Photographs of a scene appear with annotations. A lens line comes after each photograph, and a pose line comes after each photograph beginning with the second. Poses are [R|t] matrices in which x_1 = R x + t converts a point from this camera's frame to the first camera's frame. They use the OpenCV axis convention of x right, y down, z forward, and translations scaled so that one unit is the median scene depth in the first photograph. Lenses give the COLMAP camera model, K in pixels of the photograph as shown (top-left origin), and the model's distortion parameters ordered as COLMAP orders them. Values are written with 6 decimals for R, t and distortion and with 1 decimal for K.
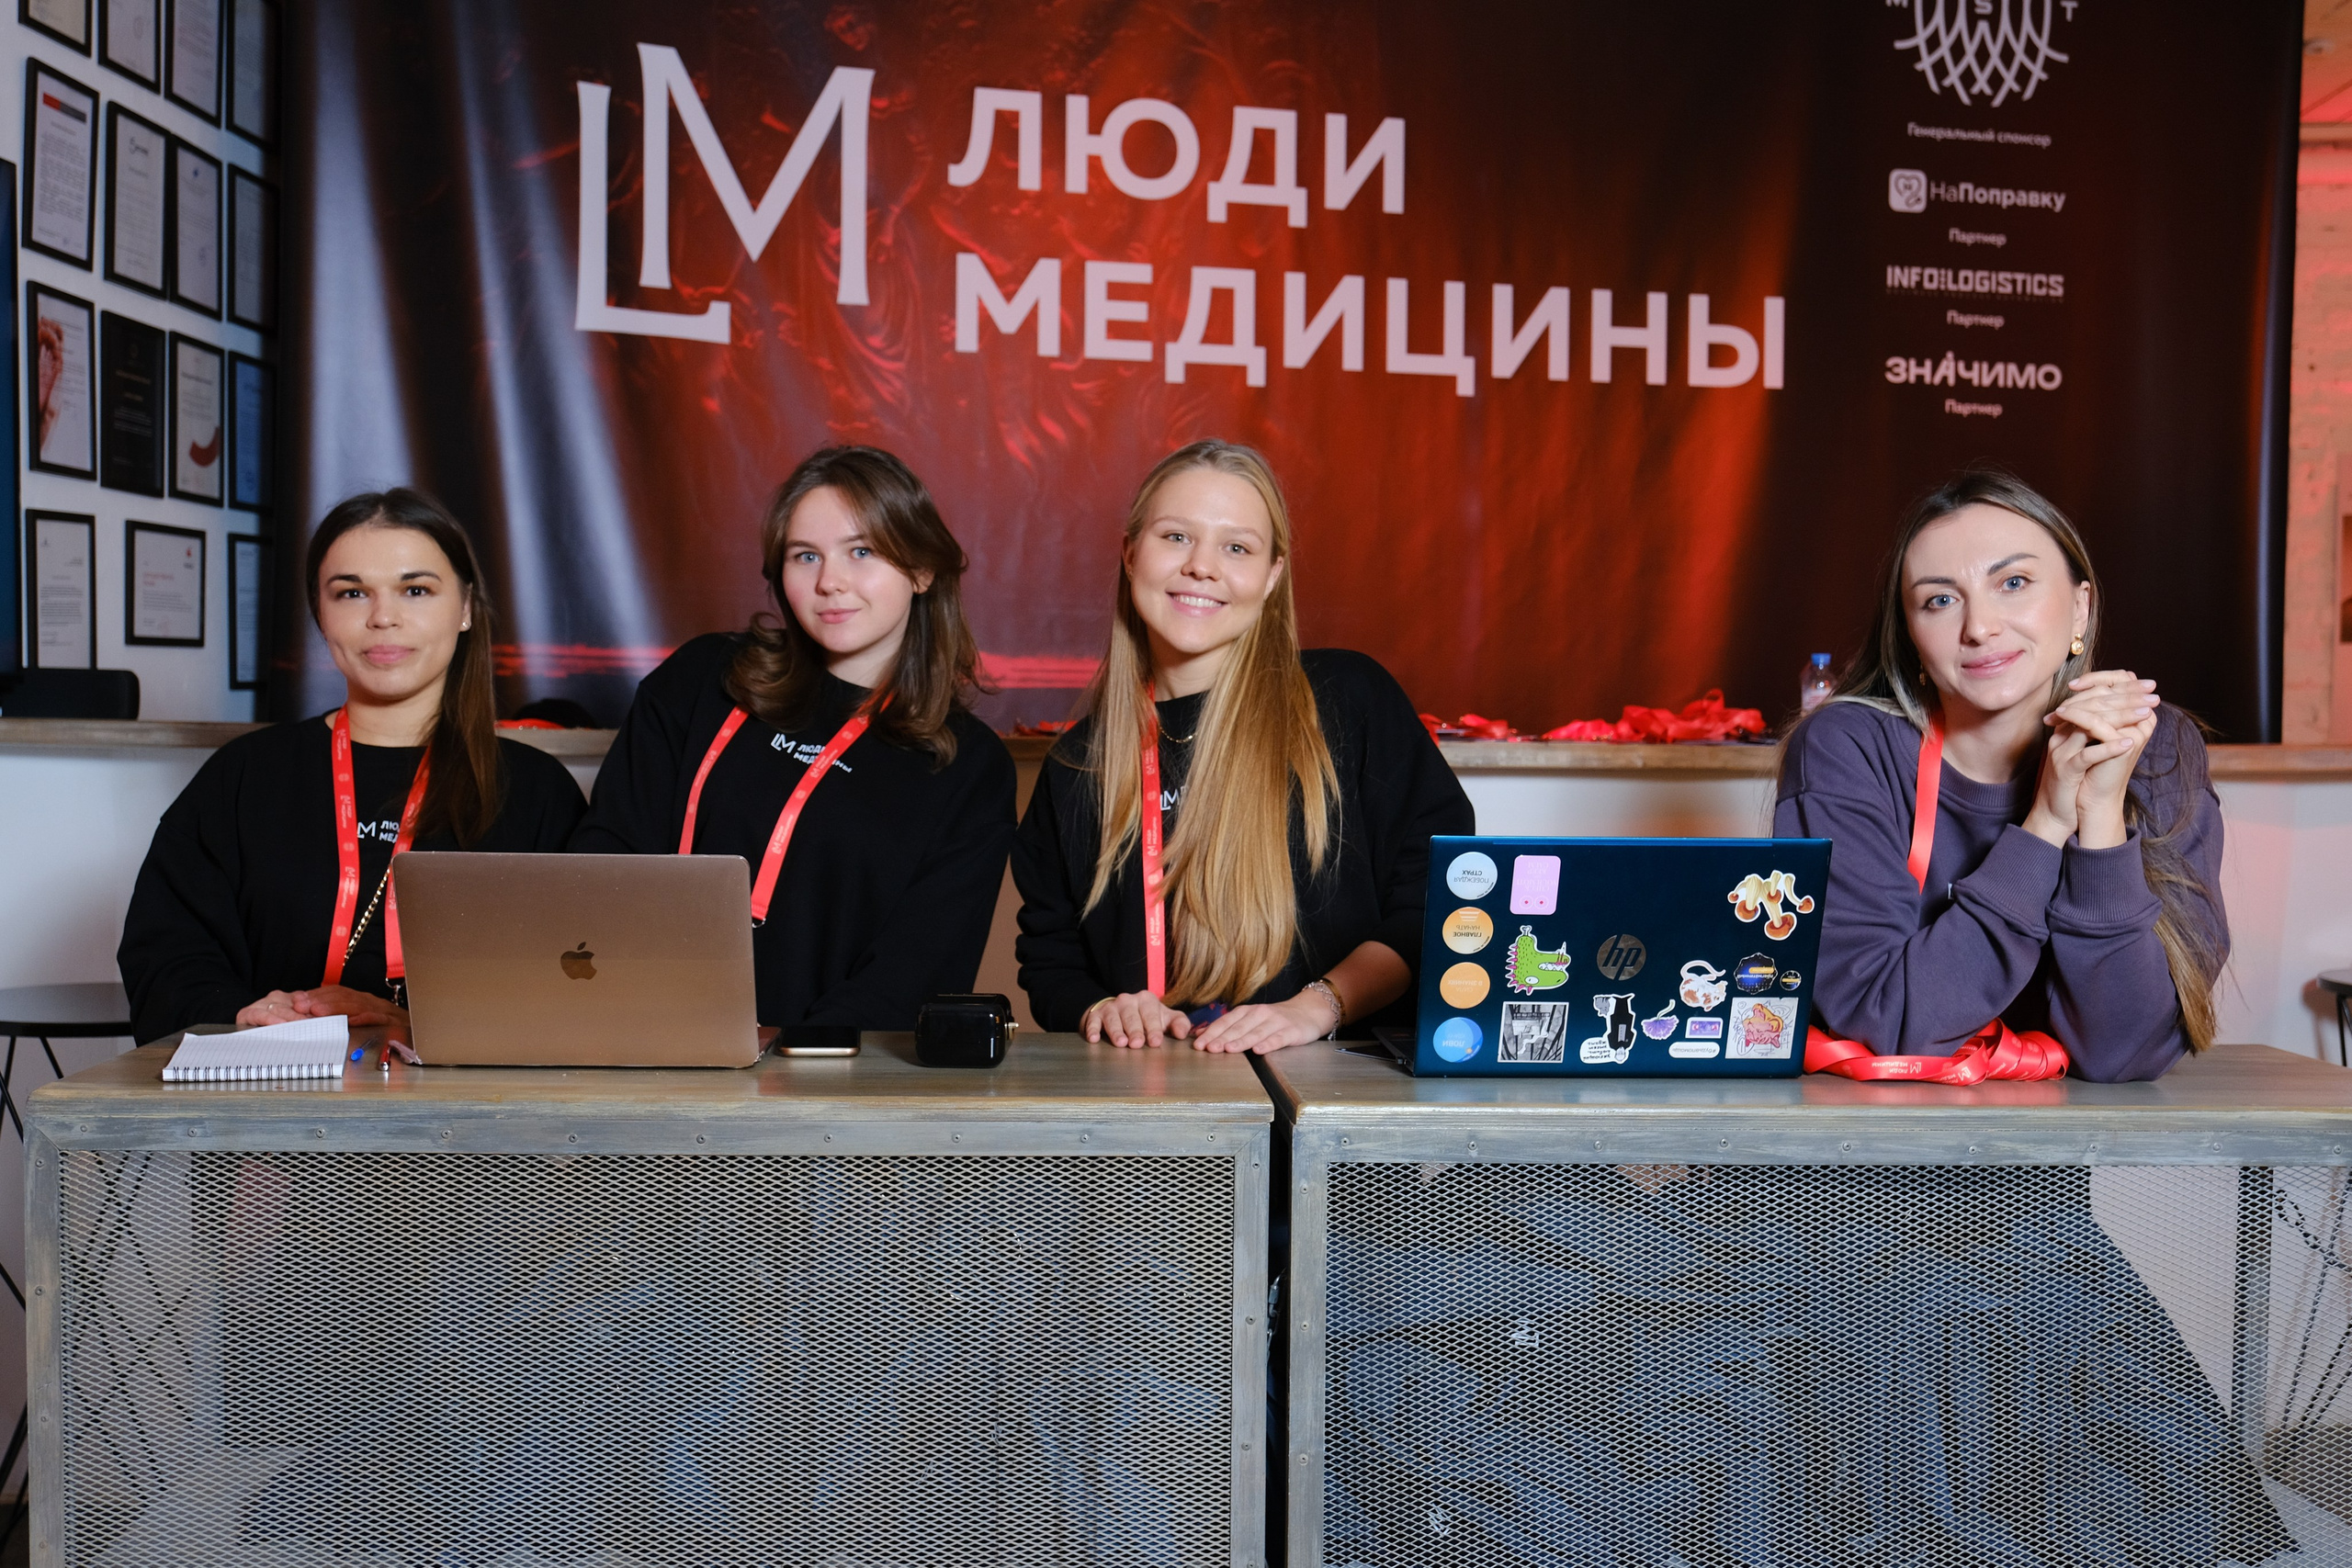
lens RADIAL K [[2344.1, 0, 1125.8], [0, 2344.1, 842.2], [0, 0, 1]] dist [-0.033795, 0.047120]
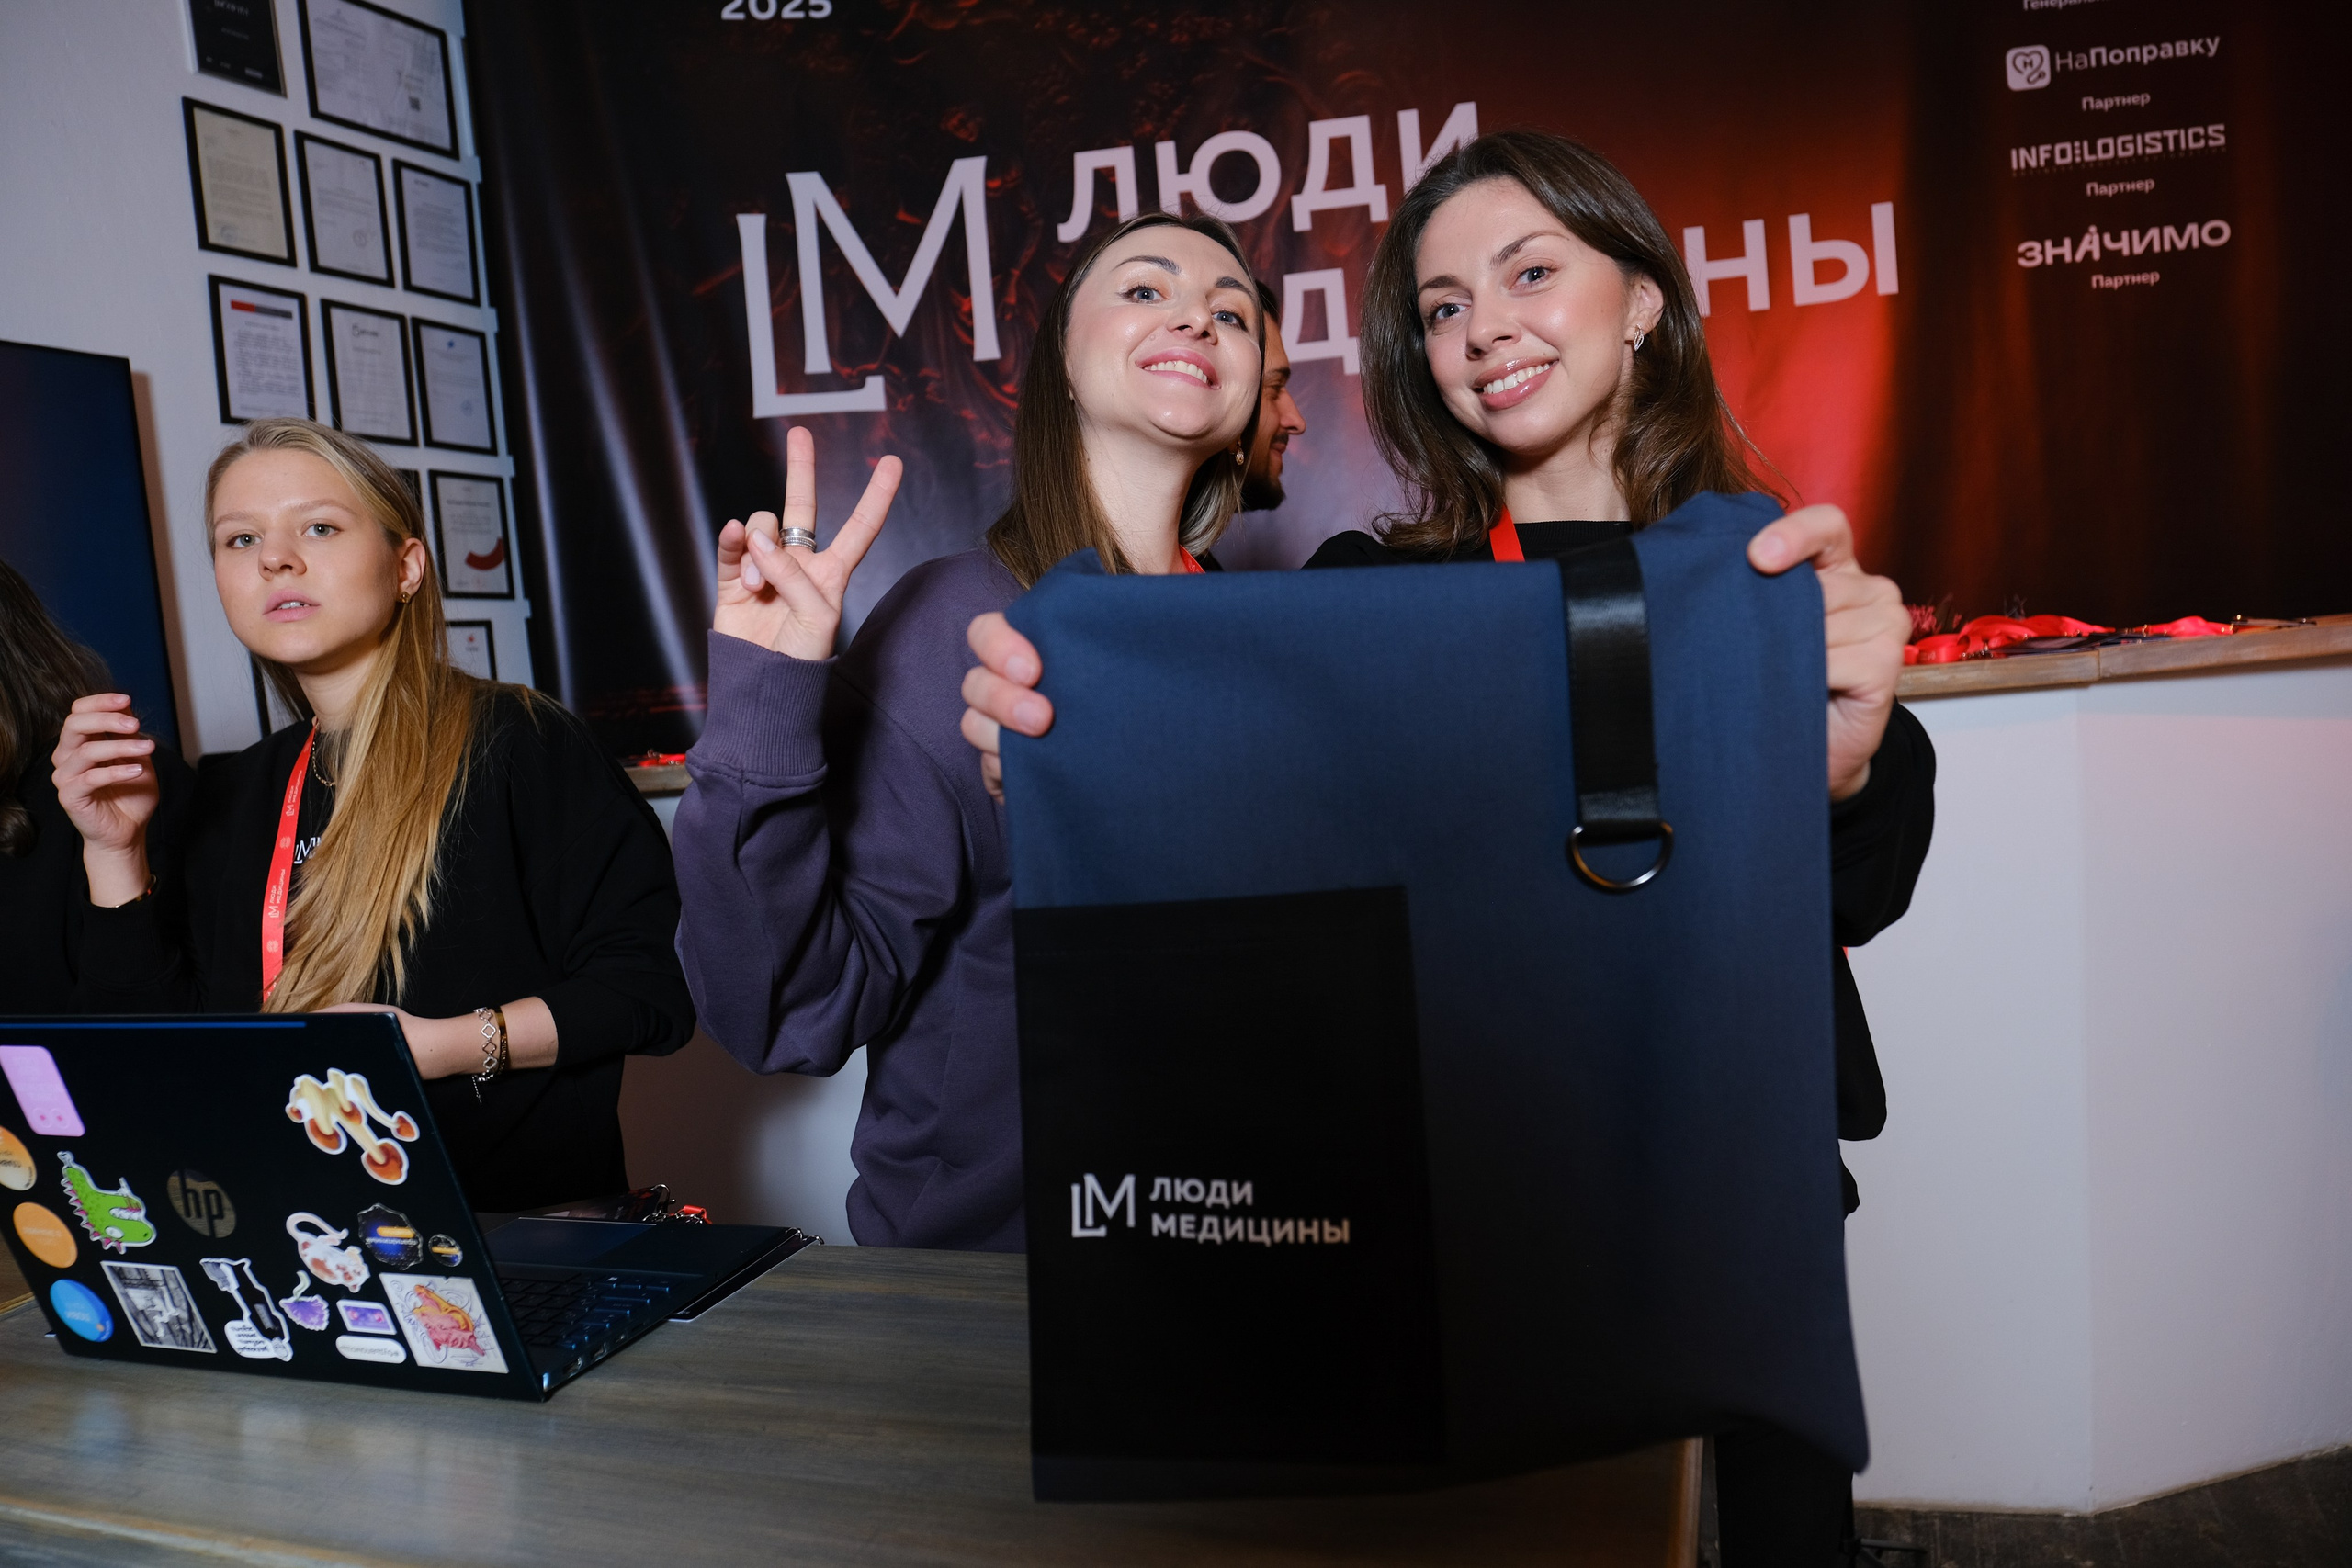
lens RADIAL K [[1577.7, 0, 1171.7], [0, 1577.7, 816.8], [0, 0, 1]] dist [-0.045669, 0.018830]
pose [[0.934514, -0.066797, -0.349603, 0.223981], [0.081111, 0.996354, 0.026449, -0.014926], [0.346561, -0.053073, 0.936525, 0.276384]]
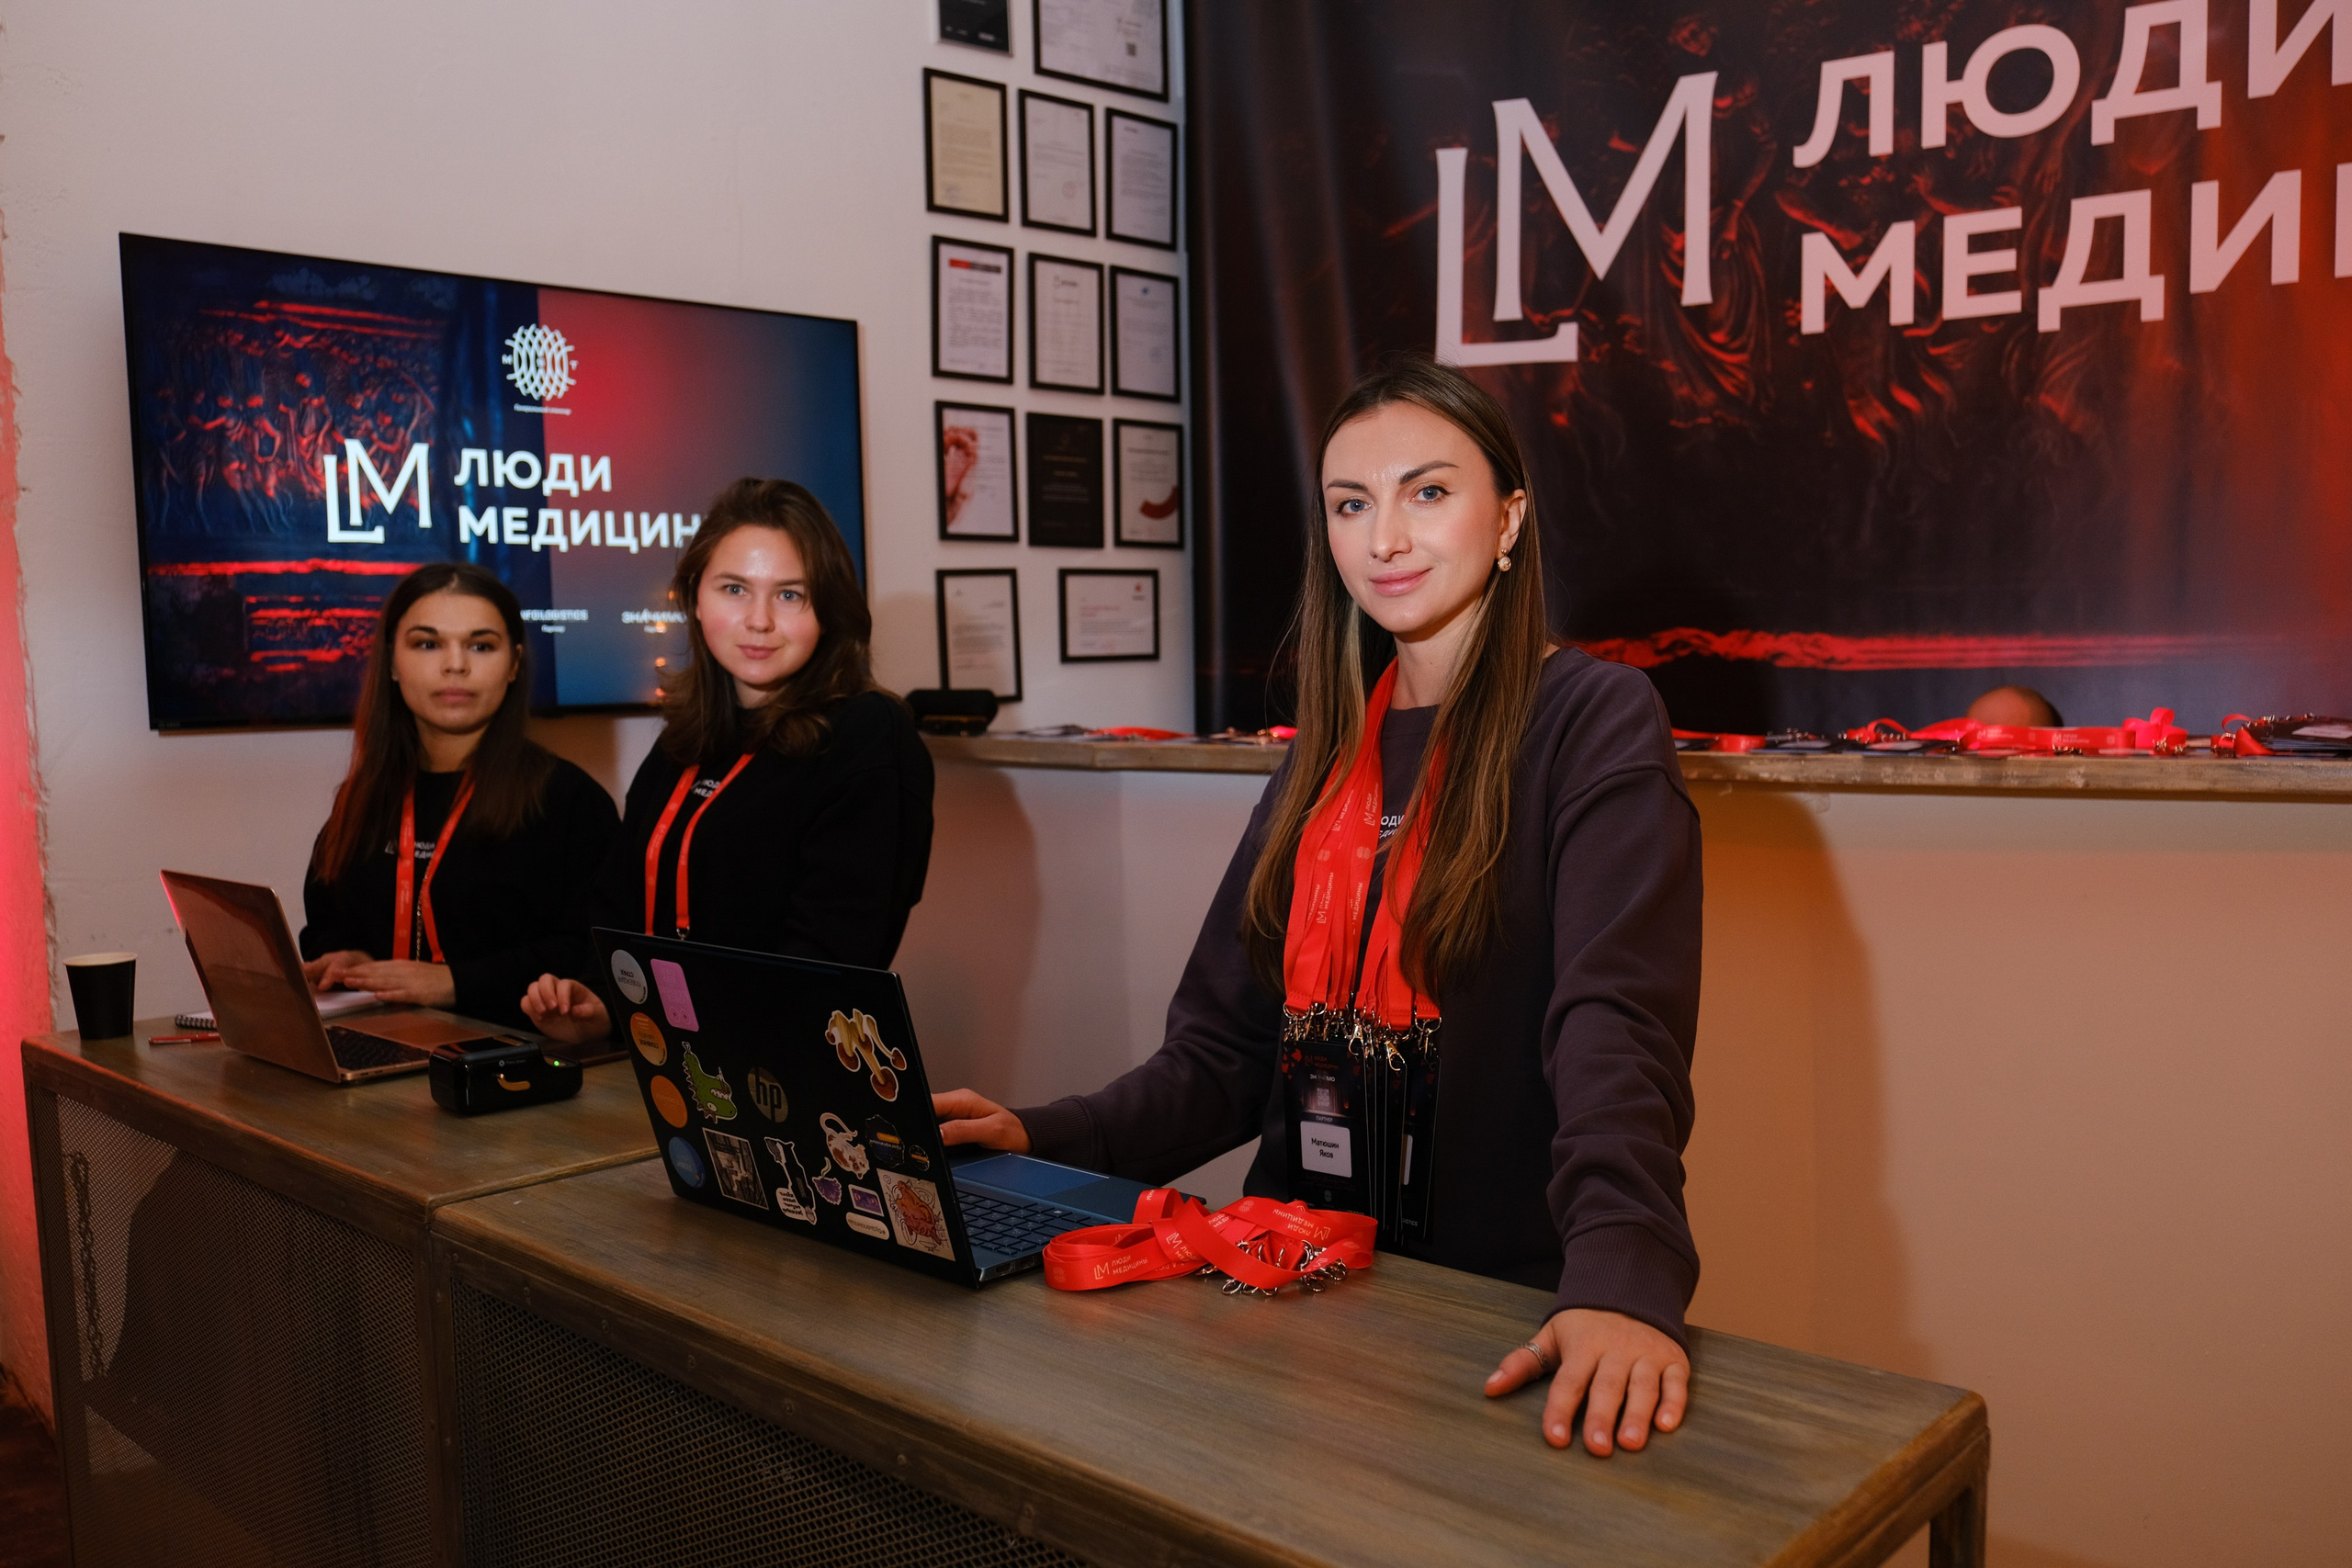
lens RADIAL K [[1825.6, 0, 1175.0], [0, 1825.6, 828.9], [0, 0, 1]] dist [-0.030467, 0.012103]
pose [[0.713798, 0.032890, -0.699579, 0.283148], [-0.009062, 0.999247, 0.037733, -0.025011], [0.700293, -0.020594, 0.713558, 0.251694]]
